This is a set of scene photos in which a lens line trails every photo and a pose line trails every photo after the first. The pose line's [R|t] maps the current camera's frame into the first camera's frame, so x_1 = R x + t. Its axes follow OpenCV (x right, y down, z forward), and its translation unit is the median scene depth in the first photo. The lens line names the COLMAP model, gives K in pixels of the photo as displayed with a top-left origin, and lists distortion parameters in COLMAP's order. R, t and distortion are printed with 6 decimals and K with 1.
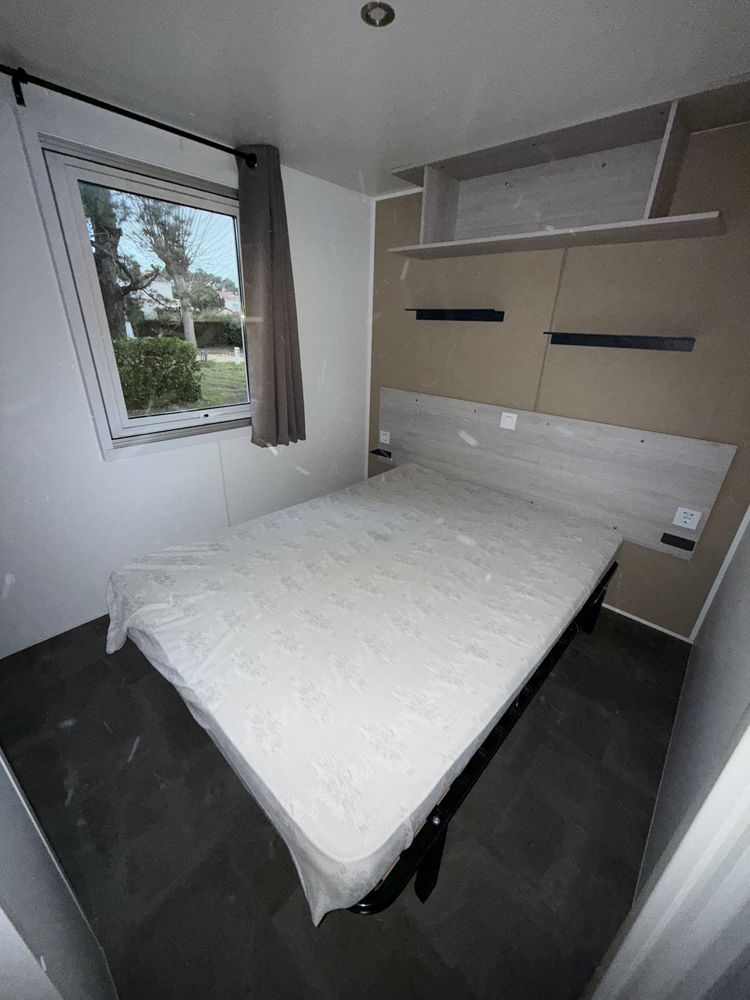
lens RADIAL K [[399.0, 0, 375.0], [0, 399.0, 500.0], [0, 0, 1]] dist [-0.001592, -0.000195]
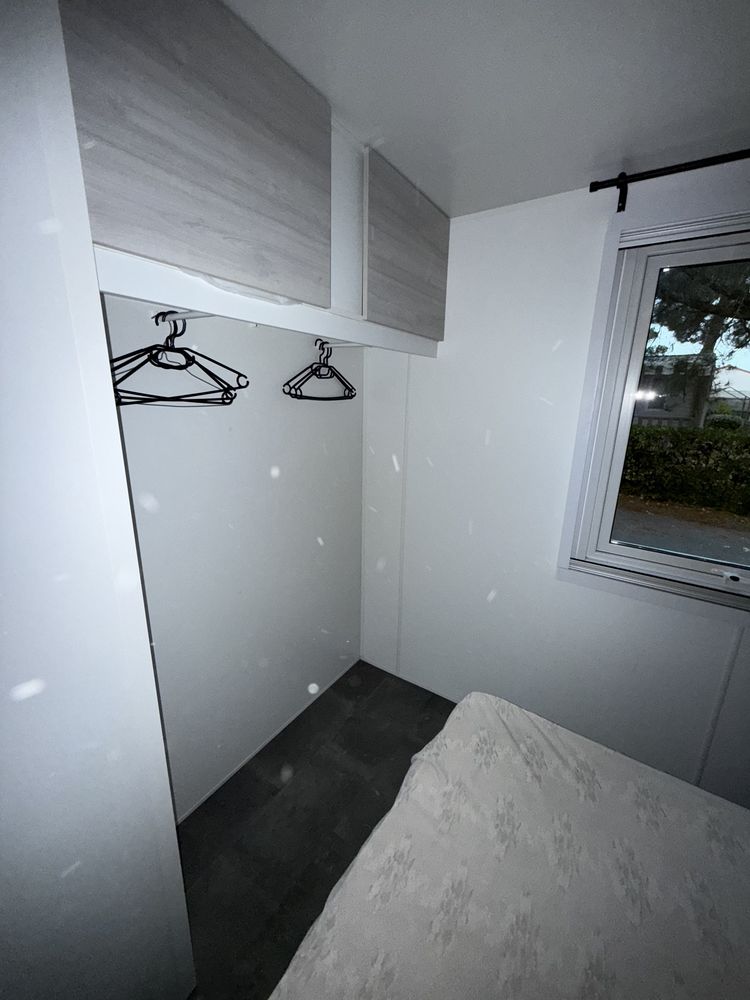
lens RADIAL K [[399.0, 0, 375.0], [0, 399.0, 500.0], [0, 0, 1]] dist [-0.001592, -0.000195]
pose [[0.157945, 0.225822, -0.961279, 0.038263], [-0.415303, 0.898403, 0.142814, -0.173341], [0.895867, 0.376665, 0.235682, 0.320496]]
